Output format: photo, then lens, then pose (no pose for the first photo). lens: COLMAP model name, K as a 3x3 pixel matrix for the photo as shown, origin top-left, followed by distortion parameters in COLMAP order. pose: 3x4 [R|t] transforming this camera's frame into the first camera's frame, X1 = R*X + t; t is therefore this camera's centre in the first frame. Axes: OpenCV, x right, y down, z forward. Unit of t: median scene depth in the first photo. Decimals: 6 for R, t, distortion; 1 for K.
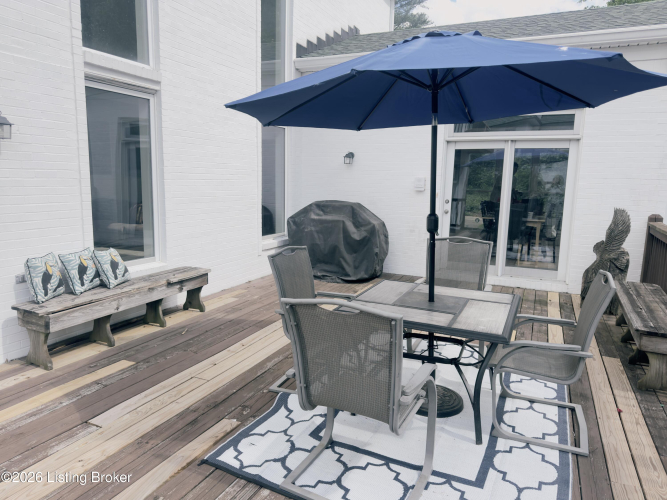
lens RADIAL K [[462.3, 0, 335.2], [0, 462.3, 251.6], [0, 0, 1]] dist [0.020650, -0.011202]
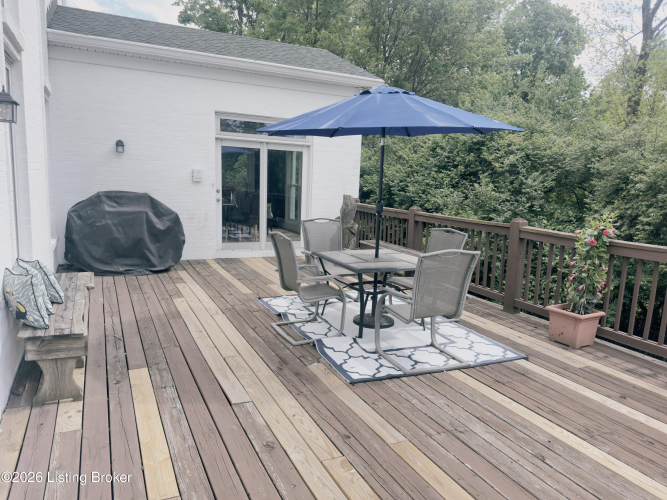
lens RADIAL K [[462.3, 0, 336.5], [0, 462.3, 249.1], [0, 0, 1]] dist [0.020650, -0.011202]
pose [[0.632750, -0.106352, 0.767018, -0.517122], [0.089591, 0.993926, 0.063906, -0.014509], [-0.769156, 0.028282, 0.638435, 0.055463]]
